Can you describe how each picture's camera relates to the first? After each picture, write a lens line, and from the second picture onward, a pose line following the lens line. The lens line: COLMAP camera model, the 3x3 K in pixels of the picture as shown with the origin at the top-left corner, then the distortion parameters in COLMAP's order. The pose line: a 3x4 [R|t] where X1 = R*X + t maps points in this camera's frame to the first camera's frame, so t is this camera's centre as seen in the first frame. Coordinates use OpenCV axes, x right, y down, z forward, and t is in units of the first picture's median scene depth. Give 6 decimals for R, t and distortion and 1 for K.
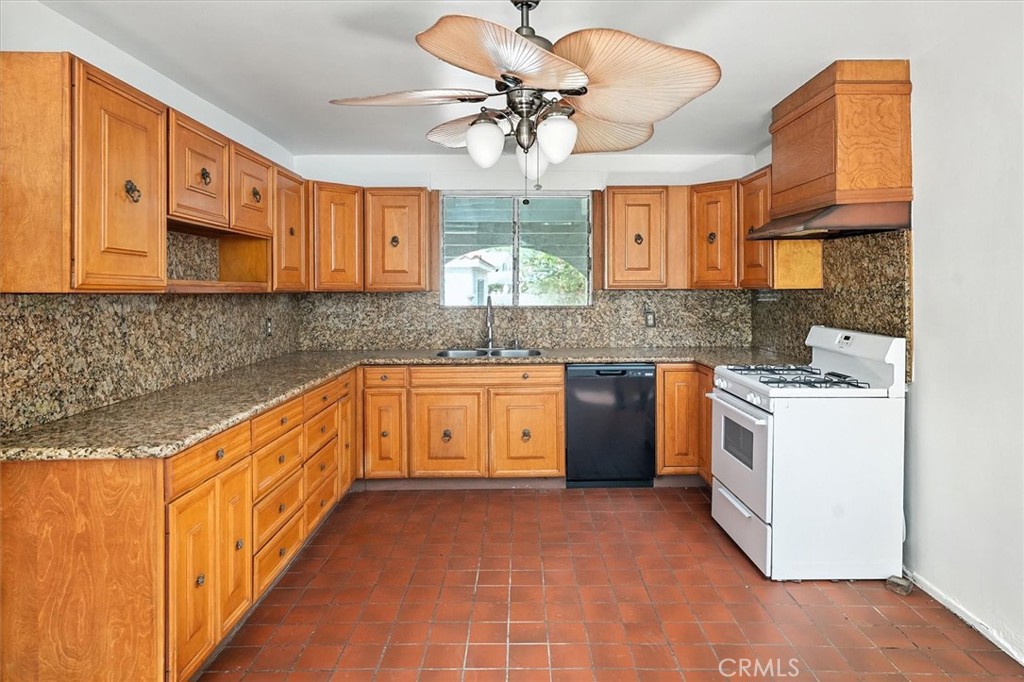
lens RADIAL K [[614.2, 0, 512.1], [0, 614.2, 287.4], [0, 0, 1]] dist [0.008335, 0.001293]
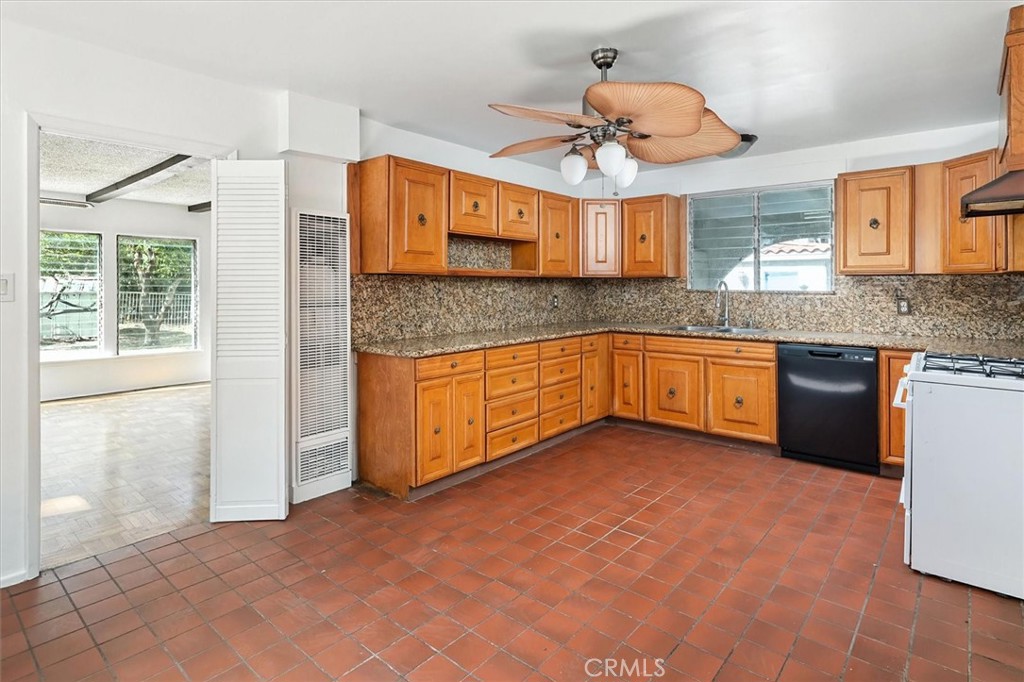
lens RADIAL K [[530.3, 0, 512.2], [0, 530.3, 283.2], [0, 0, 1]] dist [-0.001647, -0.000361]
pose [[0.764370, 0.003134, -0.644770, 0.337603], [-0.001634, 0.999994, 0.002923, 0.016941], [0.644775, -0.001181, 0.764371, -0.029055]]
